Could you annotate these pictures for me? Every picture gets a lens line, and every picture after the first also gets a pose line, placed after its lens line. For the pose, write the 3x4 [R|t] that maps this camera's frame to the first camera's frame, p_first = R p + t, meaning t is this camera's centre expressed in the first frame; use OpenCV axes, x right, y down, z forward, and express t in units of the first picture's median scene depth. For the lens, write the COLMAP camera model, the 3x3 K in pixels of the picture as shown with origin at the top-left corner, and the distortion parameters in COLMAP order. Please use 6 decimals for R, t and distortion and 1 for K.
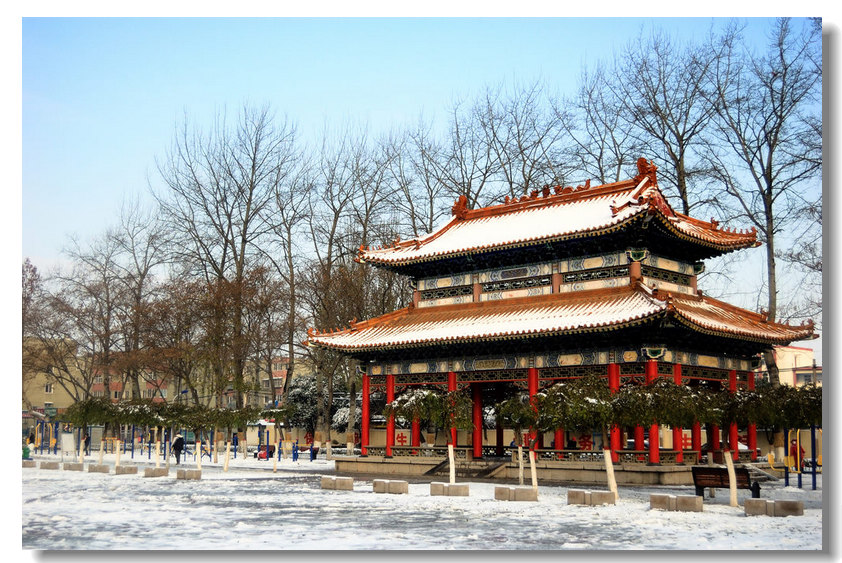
lens RADIAL K [[1038.6, 0, 420.9], [0, 1038.6, 280.9], [0, 0, 1]] dist [-0.055851, 0.000000]
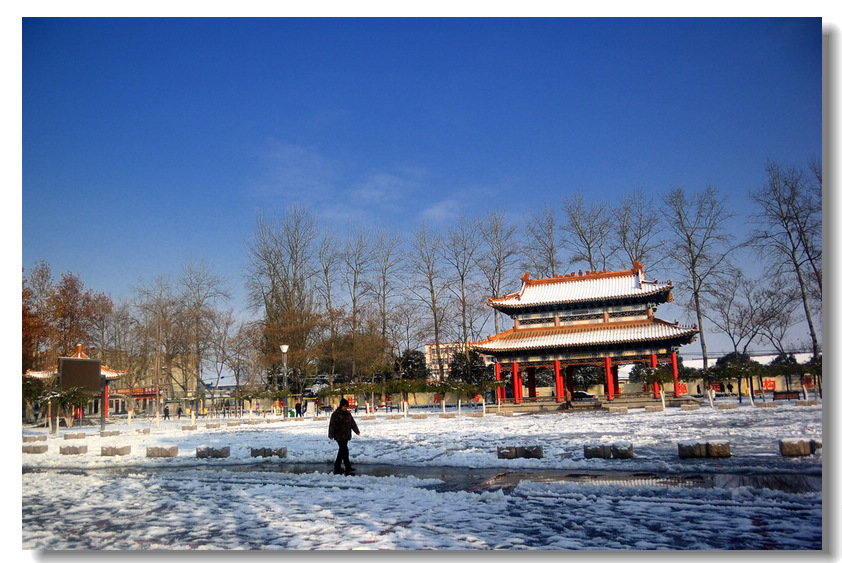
lens RADIAL K [[638.9, 0, 416.7], [0, 638.9, 308.6], [0, 0, 1]] dist [-0.081670, -0.003156]
pose [[0.924022, 0.008761, 0.382239, -0.703483], [-0.011106, 0.999931, 0.003929, -0.016945], [-0.382178, -0.007876, 0.924055, -0.059256]]
